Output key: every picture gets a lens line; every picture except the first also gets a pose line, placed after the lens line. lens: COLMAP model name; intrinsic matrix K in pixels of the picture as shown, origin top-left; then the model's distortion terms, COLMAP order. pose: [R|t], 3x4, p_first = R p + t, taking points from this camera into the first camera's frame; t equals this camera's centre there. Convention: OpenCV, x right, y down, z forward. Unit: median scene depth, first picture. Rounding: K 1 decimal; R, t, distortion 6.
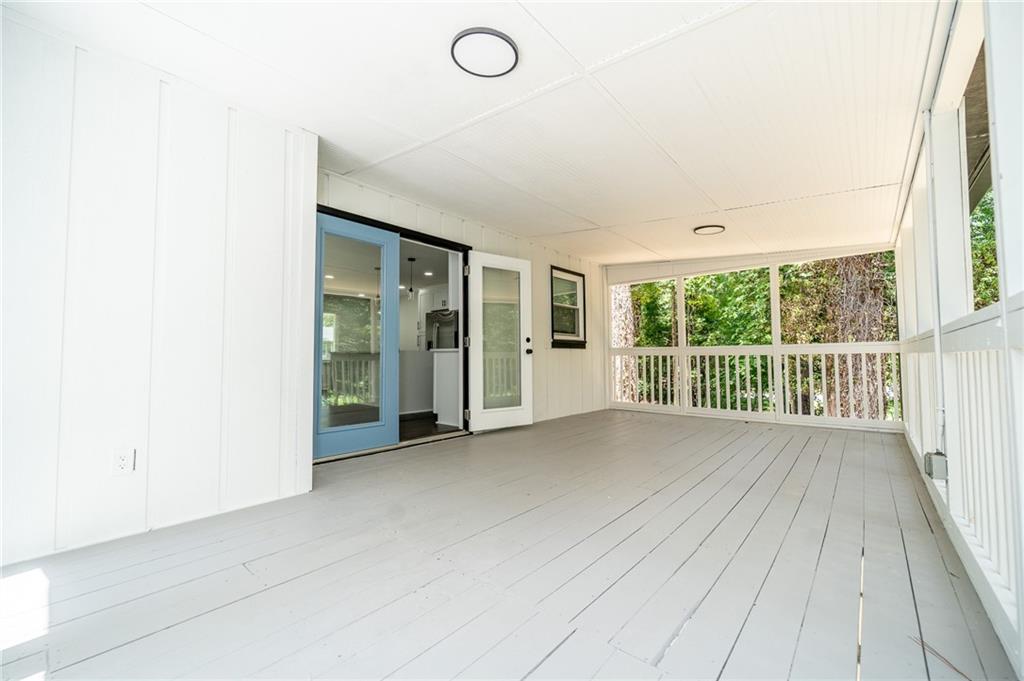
lens RADIAL K [[412.8, 0, 510.9], [0, 412.8, 338.8], [0, 0, 1]] dist [0.002407, -0.000944]
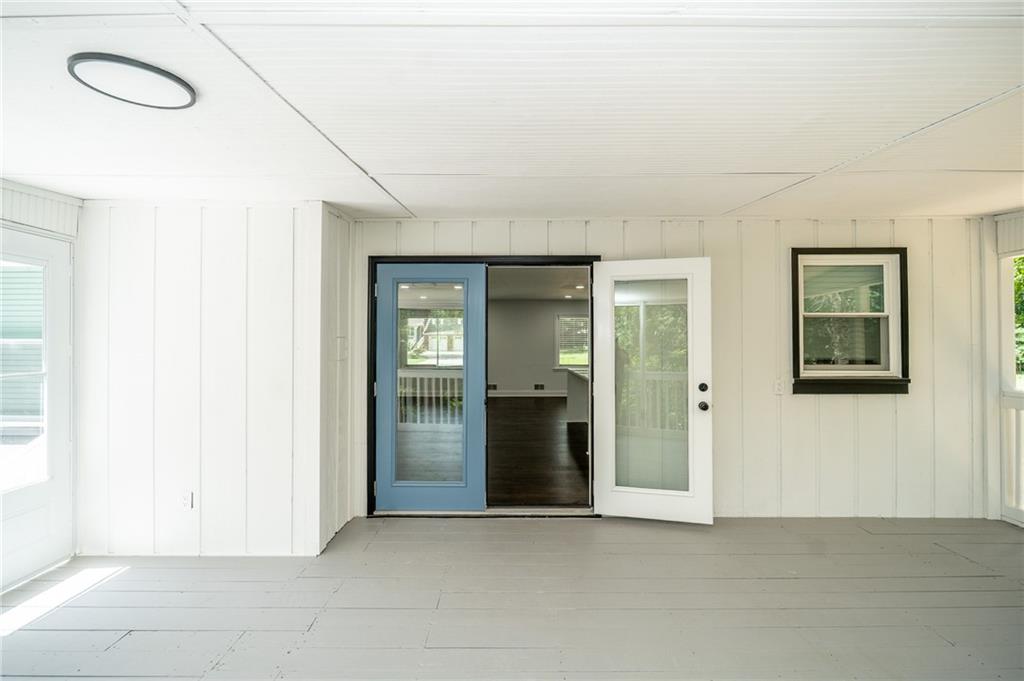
lens RADIAL K [[412.8, 0, 513.2], [0, 412.8, 339.1], [0, 0, 1]] dist [0.002407, -0.000944]
pose [[0.653299, -0.009162, -0.757045, 0.321184], [0.034195, 0.999263, 0.017416, -0.088562], [0.756328, -0.037265, 0.653131, 0.378214]]
